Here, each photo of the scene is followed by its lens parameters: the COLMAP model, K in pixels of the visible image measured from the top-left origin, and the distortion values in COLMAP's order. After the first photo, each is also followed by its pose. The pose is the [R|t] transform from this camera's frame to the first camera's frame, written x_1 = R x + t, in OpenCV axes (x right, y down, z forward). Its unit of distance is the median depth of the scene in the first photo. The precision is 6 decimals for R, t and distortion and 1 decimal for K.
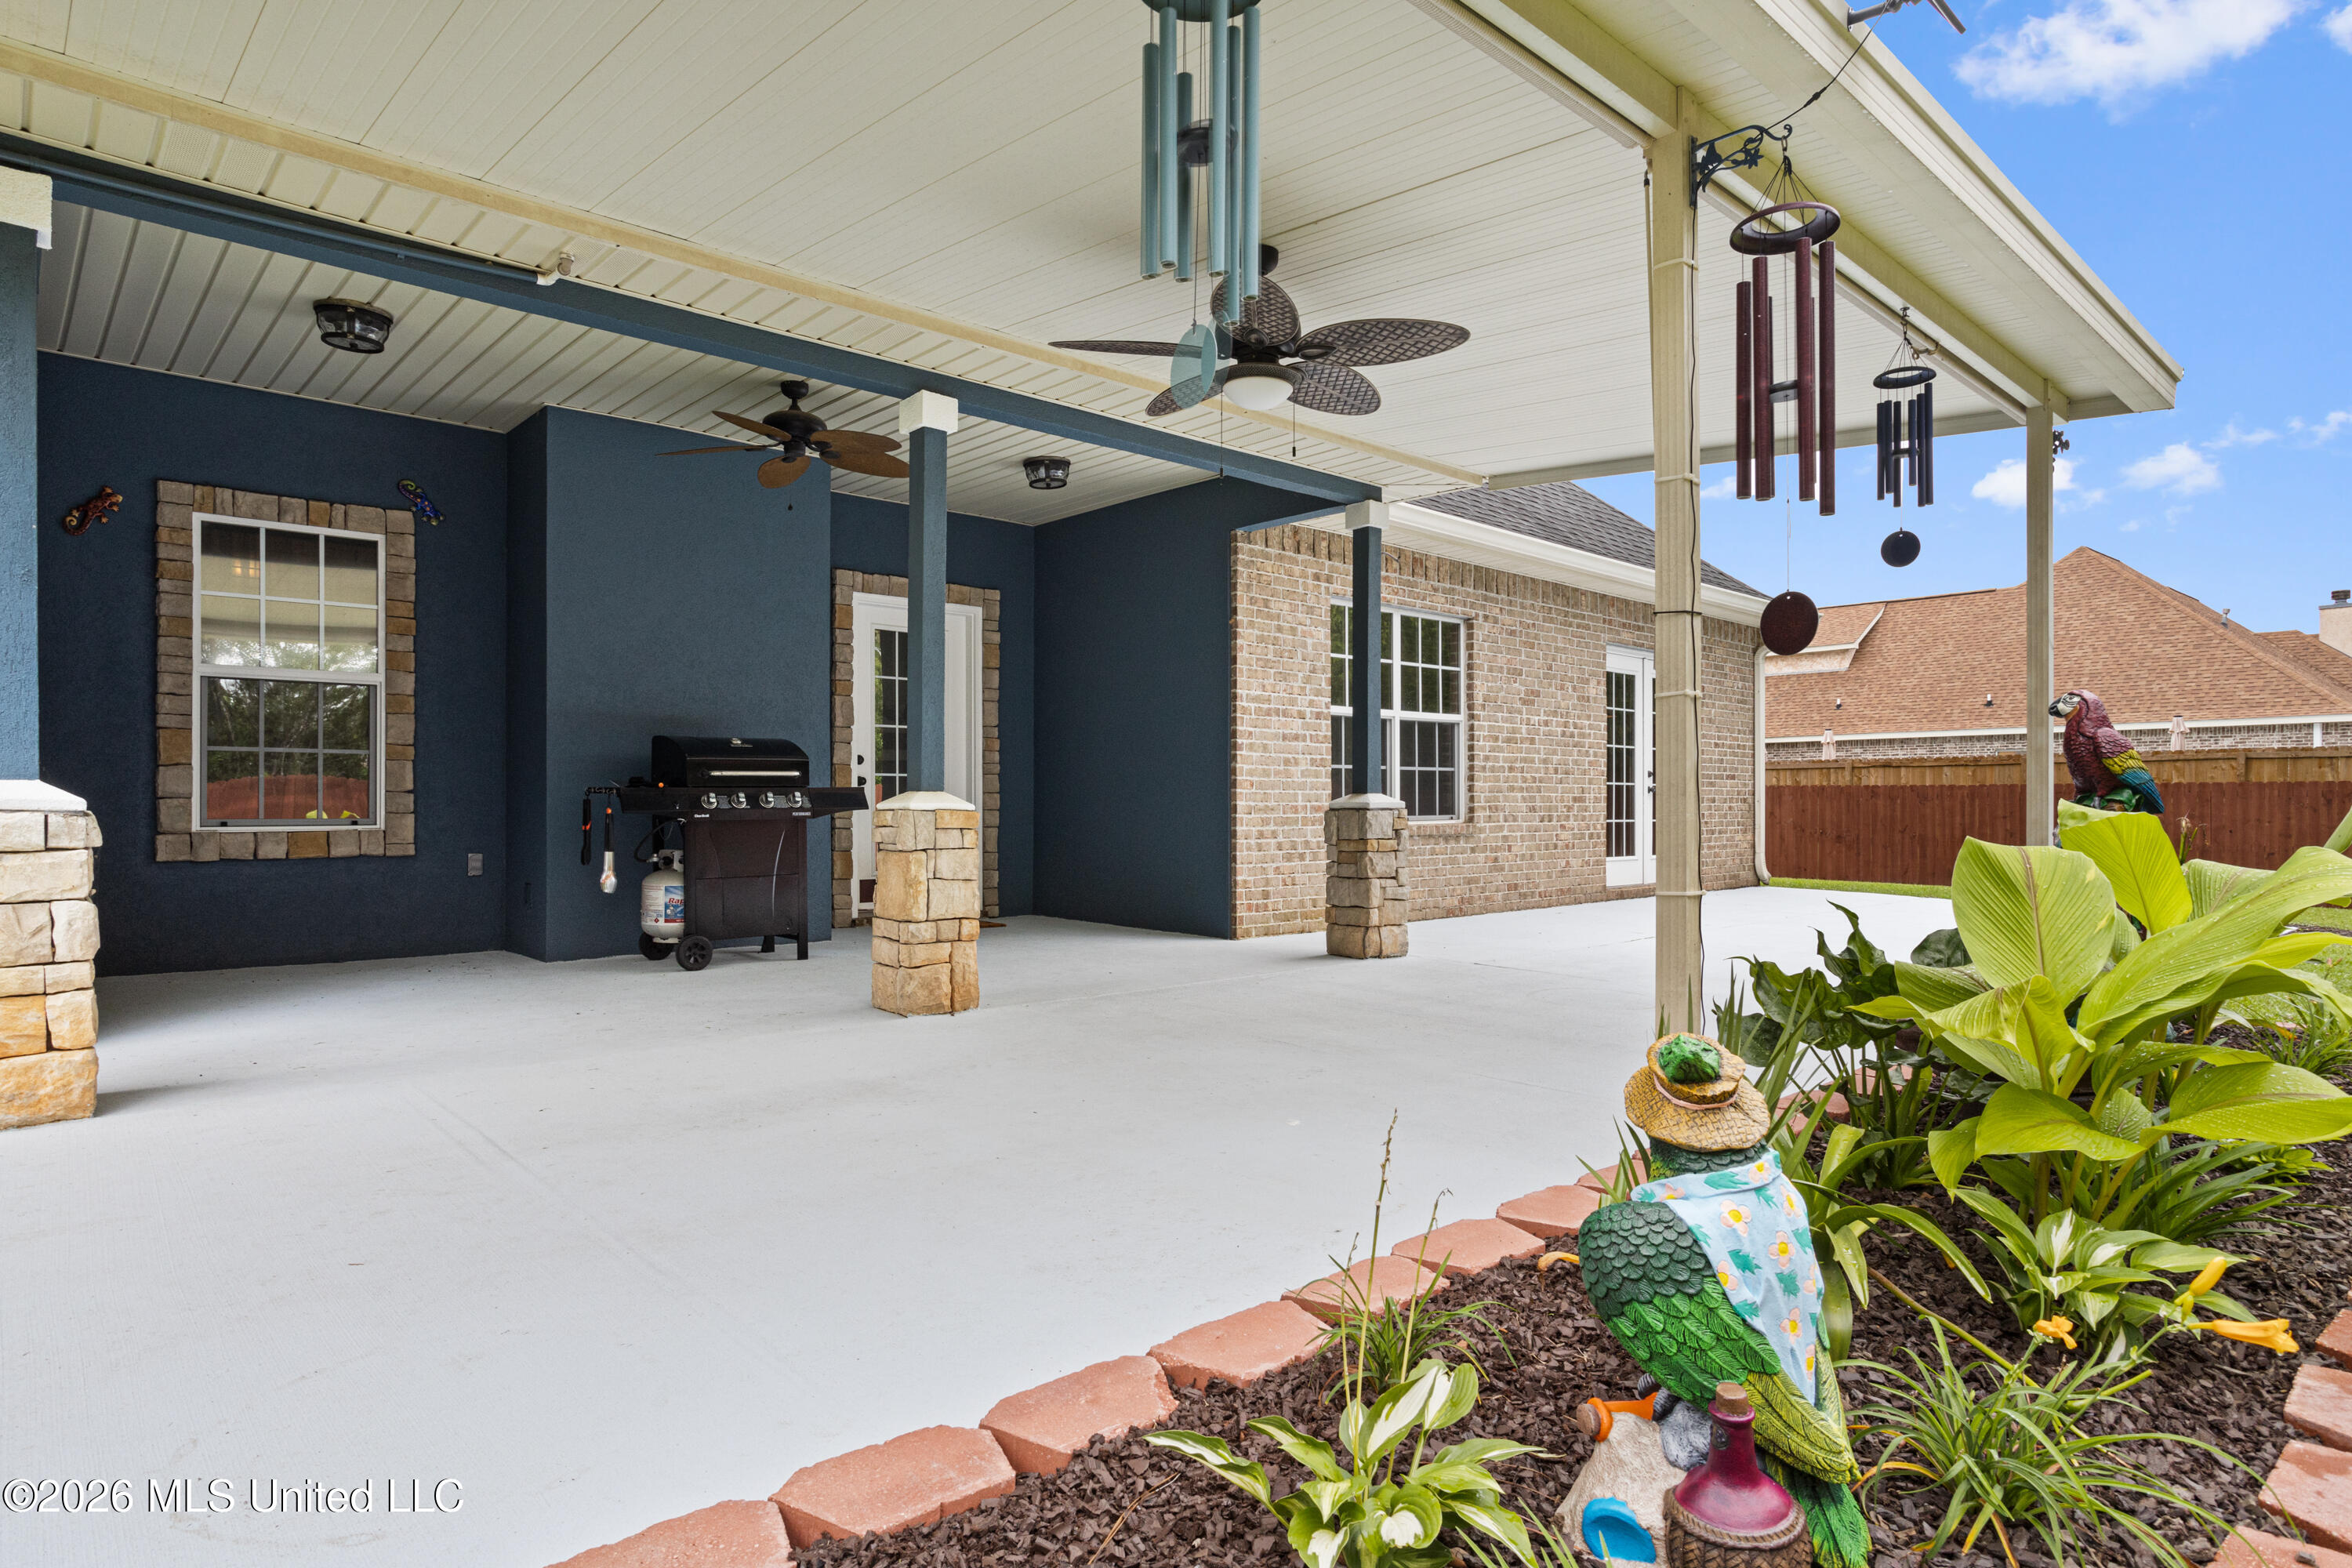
lens RADIAL K [[1316.8, 0, 1172.1], [0, 1316.8, 788.2], [0, 0, 1]] dist [0.000091, 0.000052]
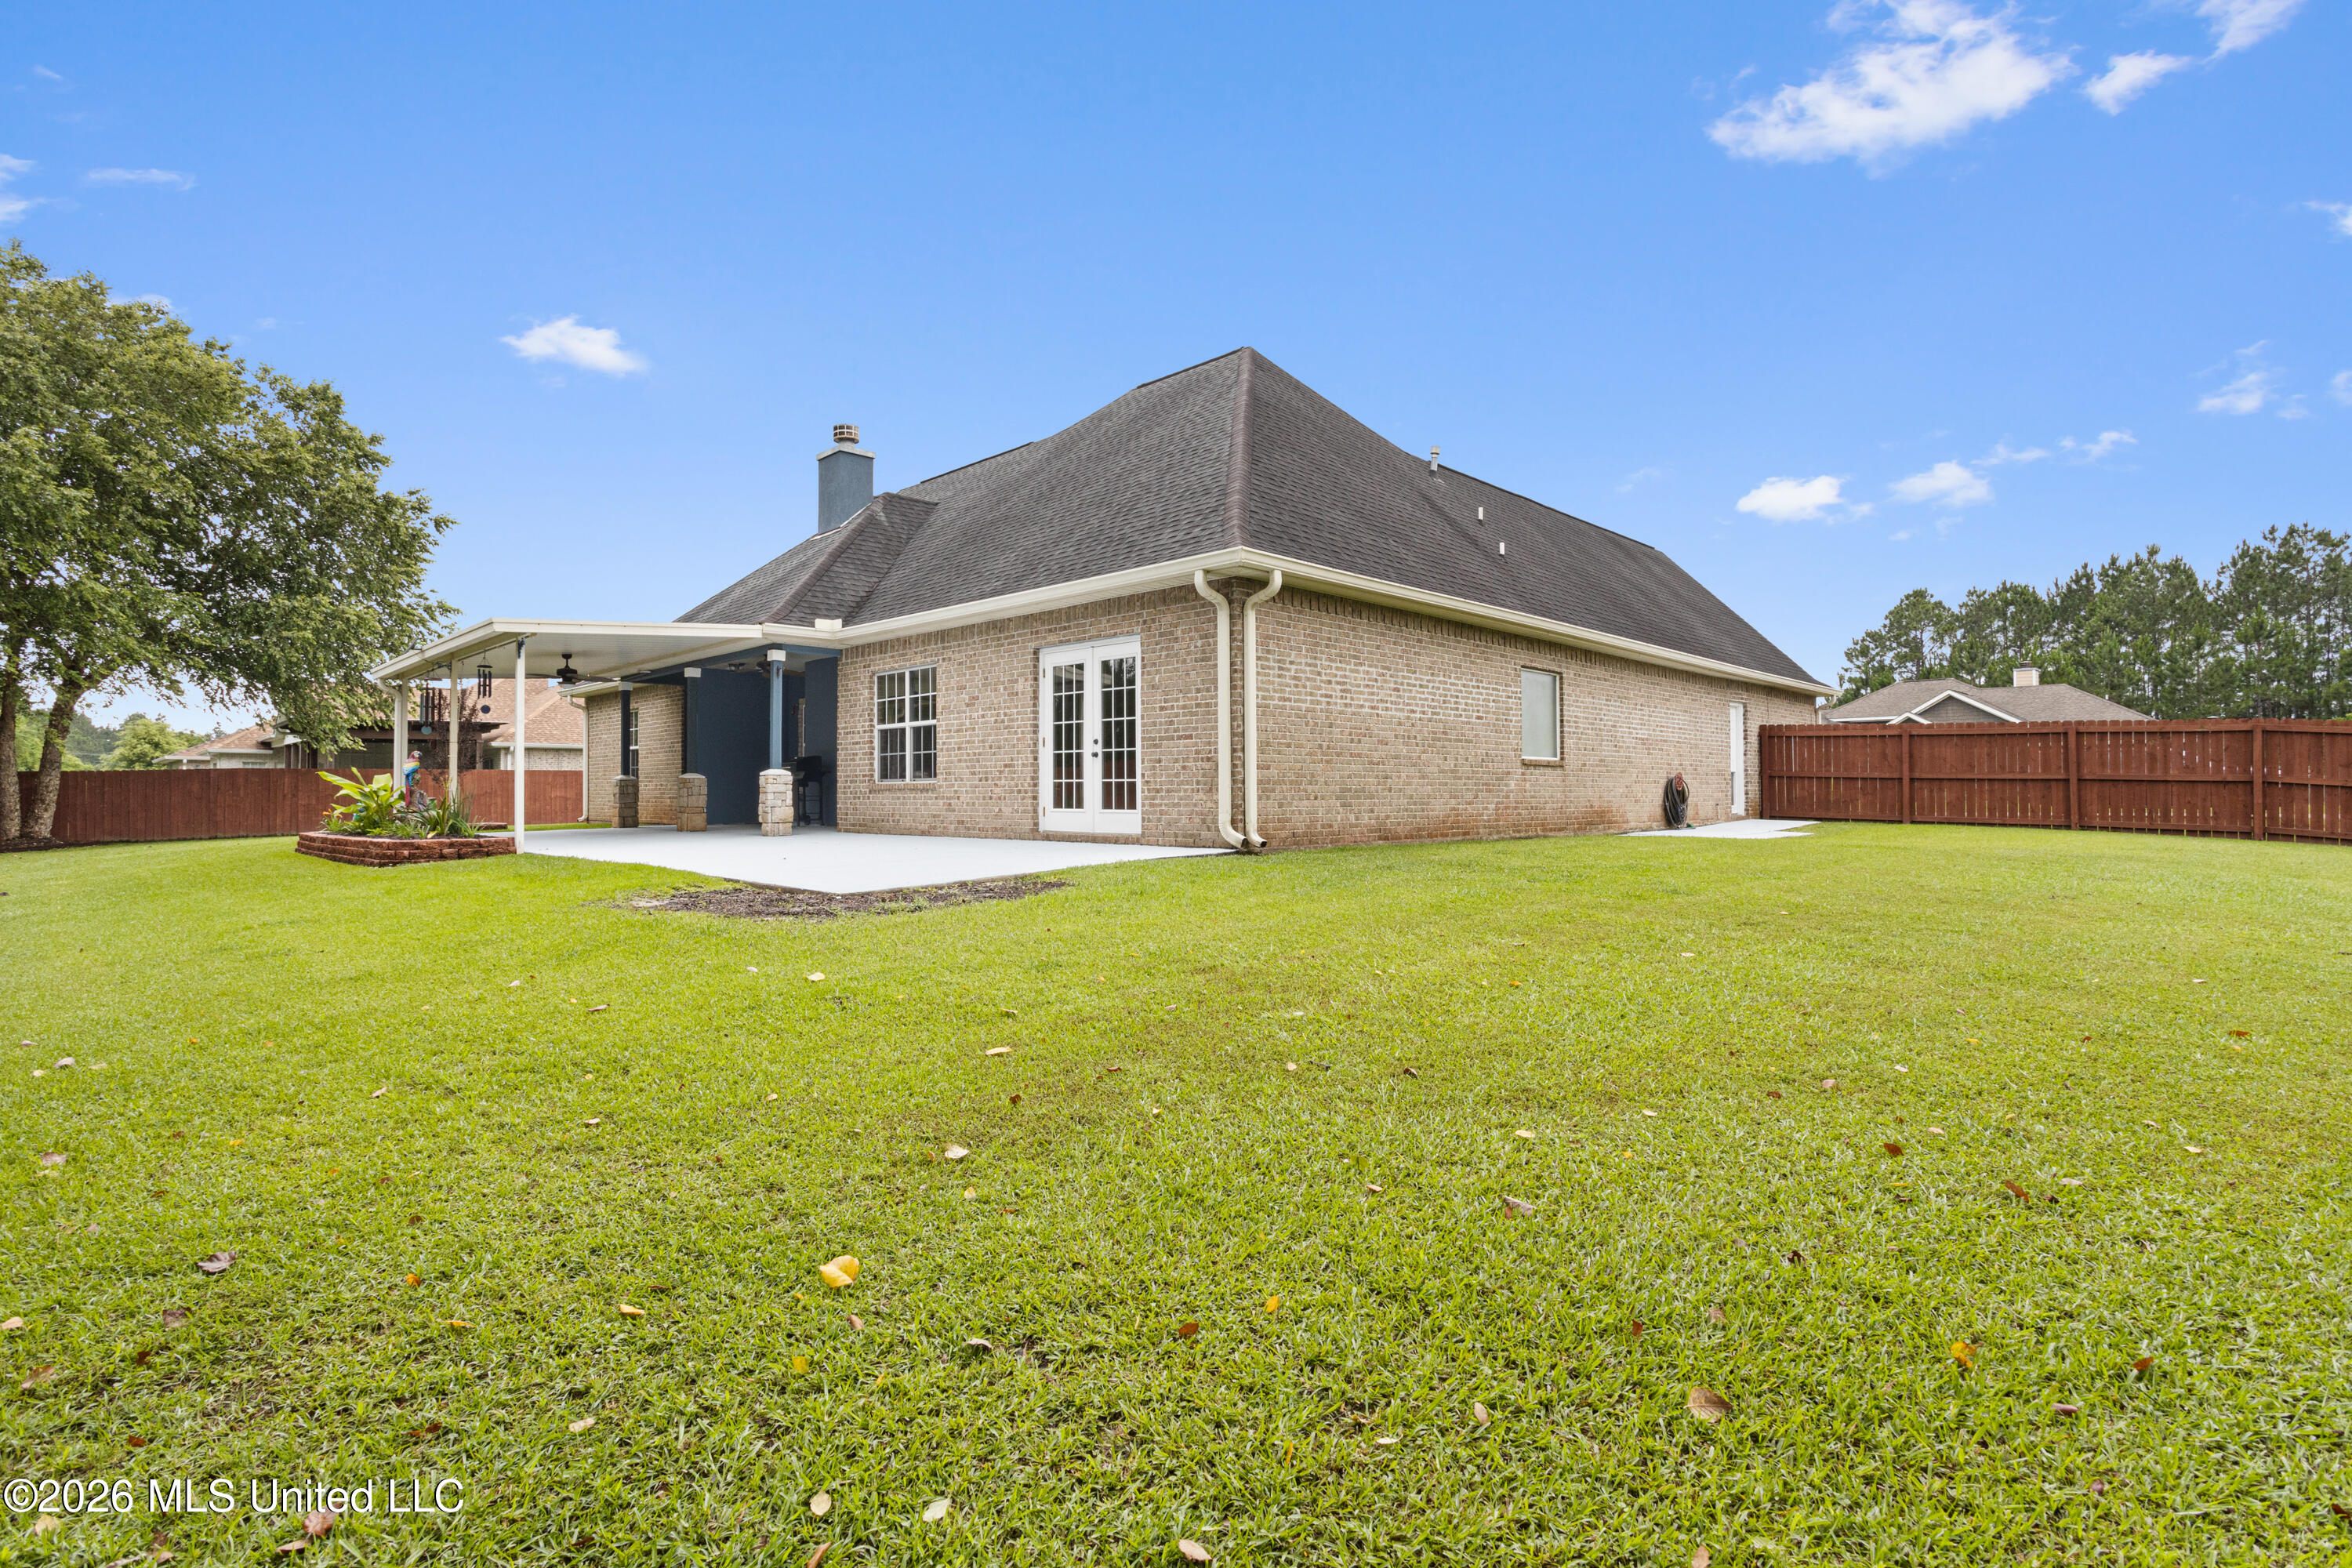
lens RADIAL K [[1133.9, 0, 1167.9], [0, 1133.9, 787.2], [0, 0, 1]] dist [-0.033126, 0.017078]
pose [[0.037485, -0.006403, -0.999277, 1.568543], [0.017222, 0.999835, -0.005760, 0.042686], [0.999149, -0.016993, 0.037589, 1.144252]]
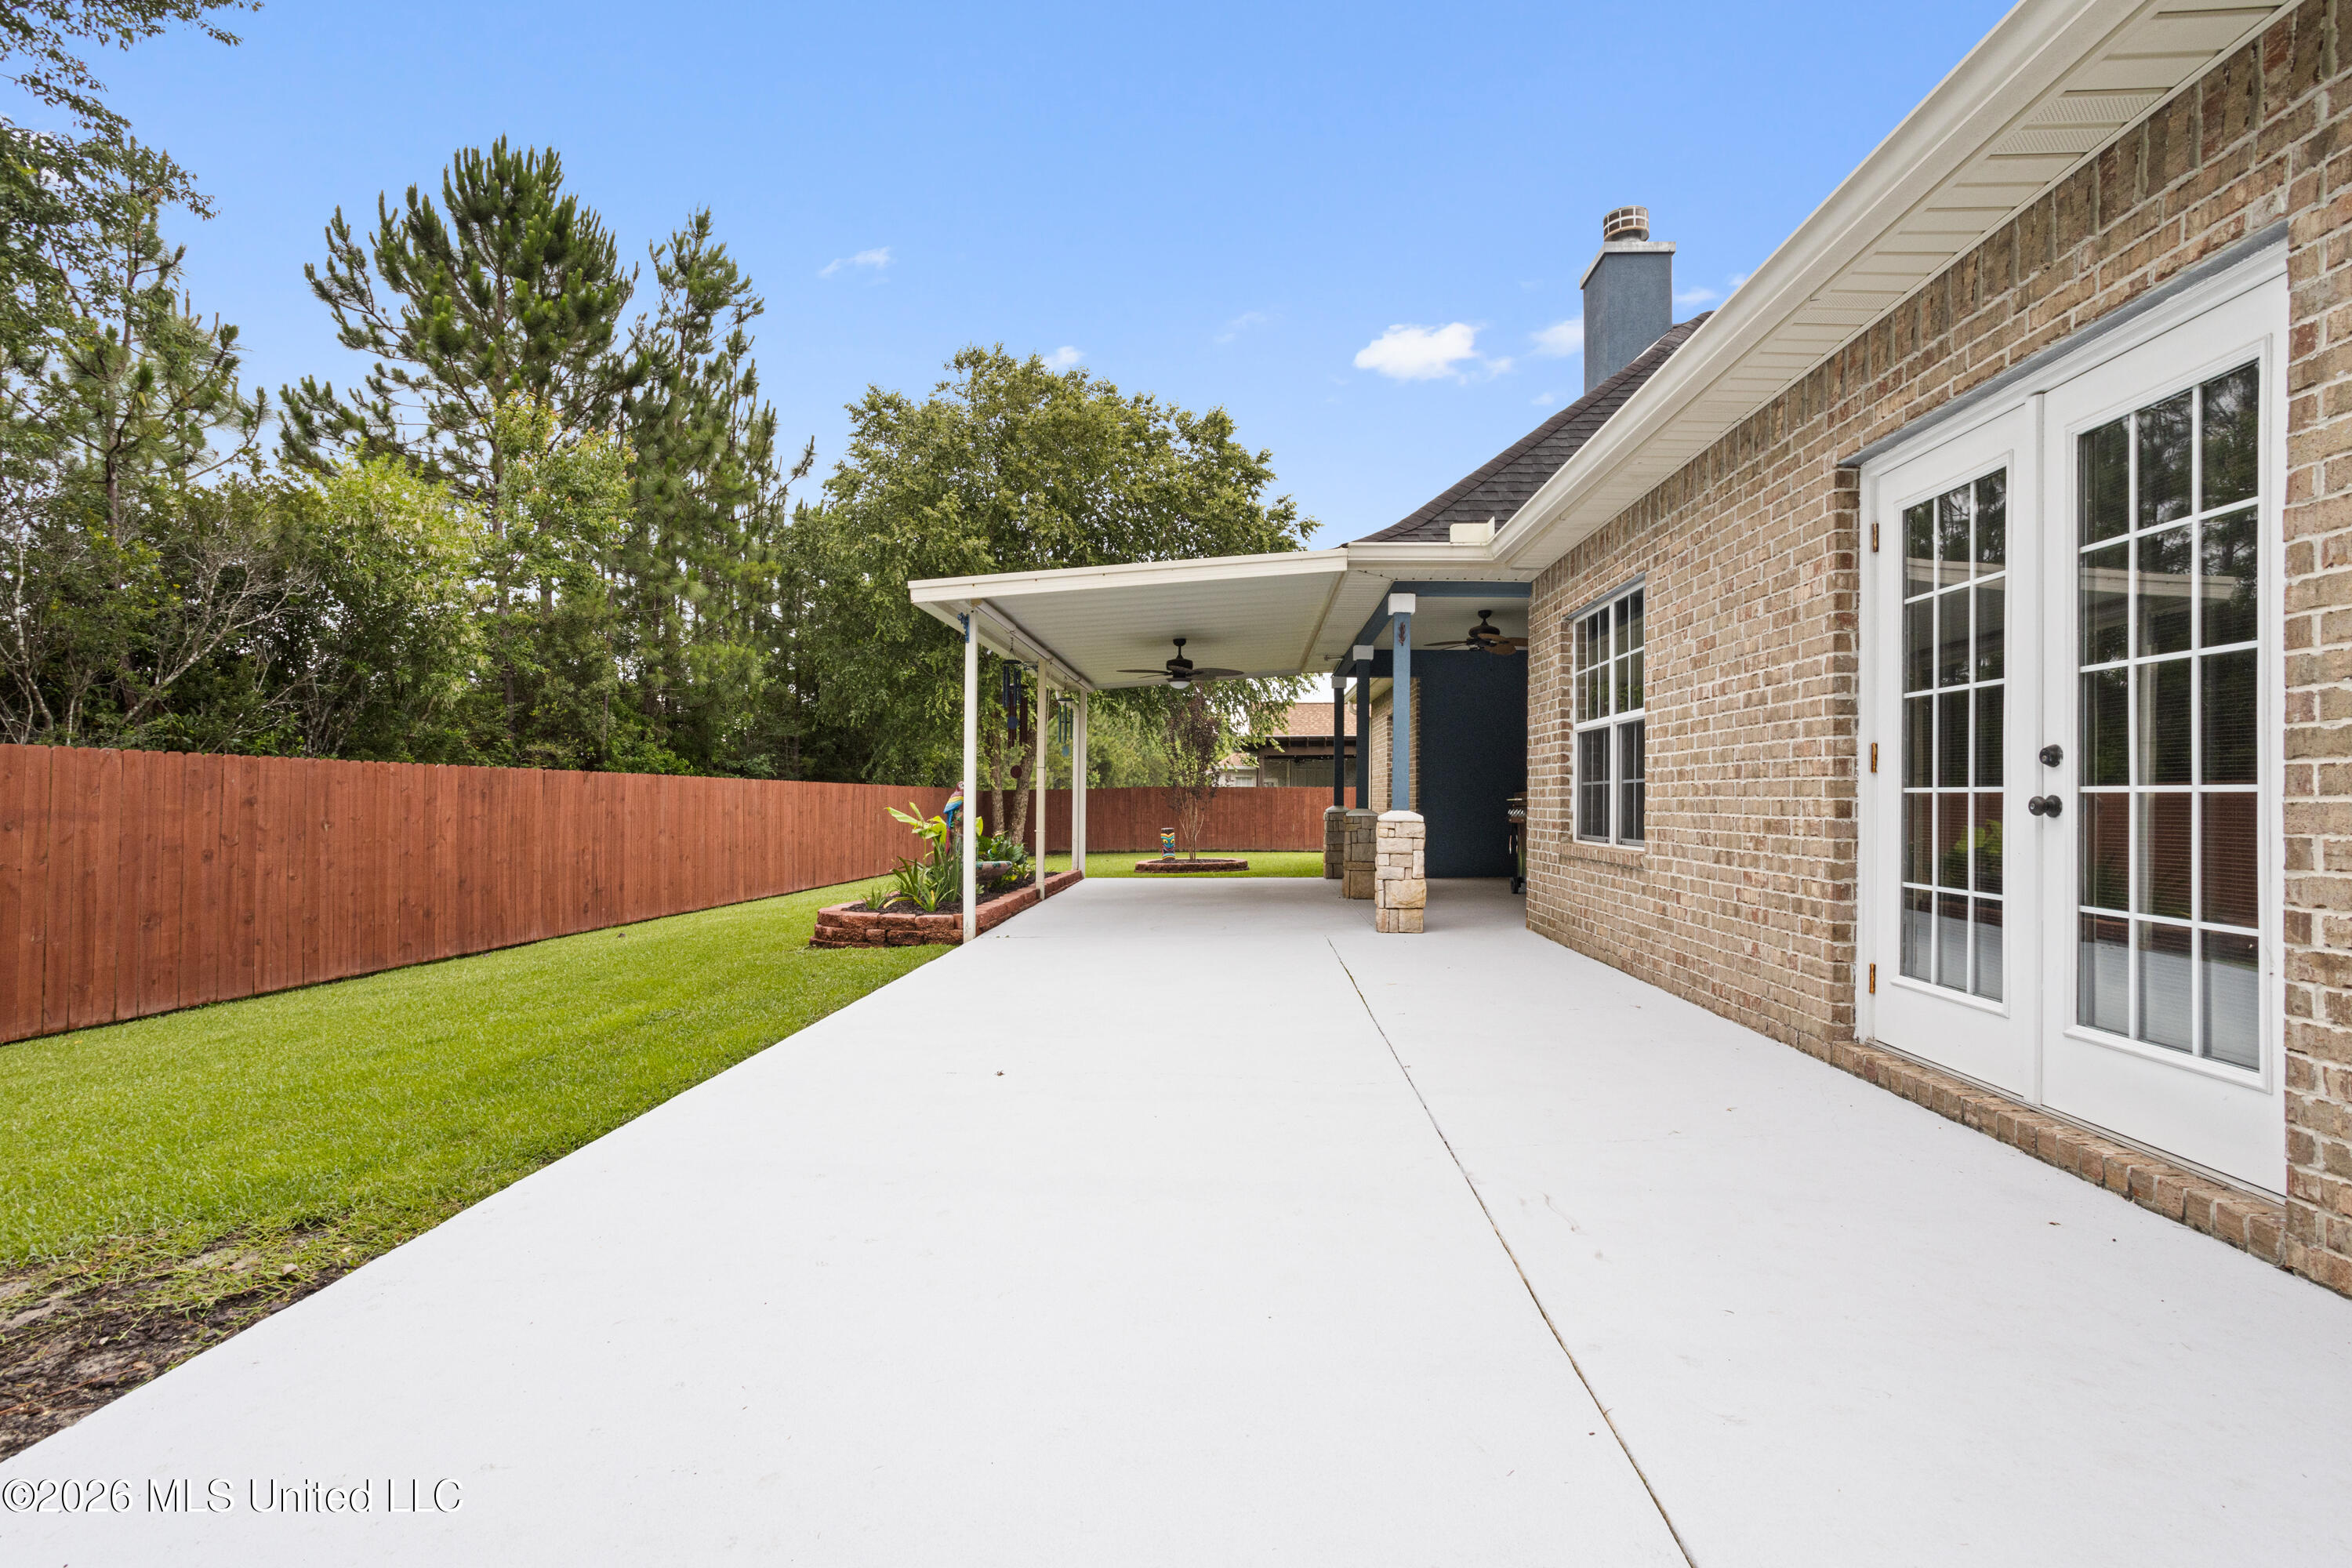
lens RADIAL K [[1133.9, 0, 1165.8], [0, 1133.9, 795.5], [0, 0, 1]] dist [-0.033126, 0.017078]
pose [[-0.729140, -0.008244, -0.684315, 0.775863], [0.000063, 0.999927, -0.012113, 0.002073], [0.684365, -0.008875, -0.729085, 1.169662]]
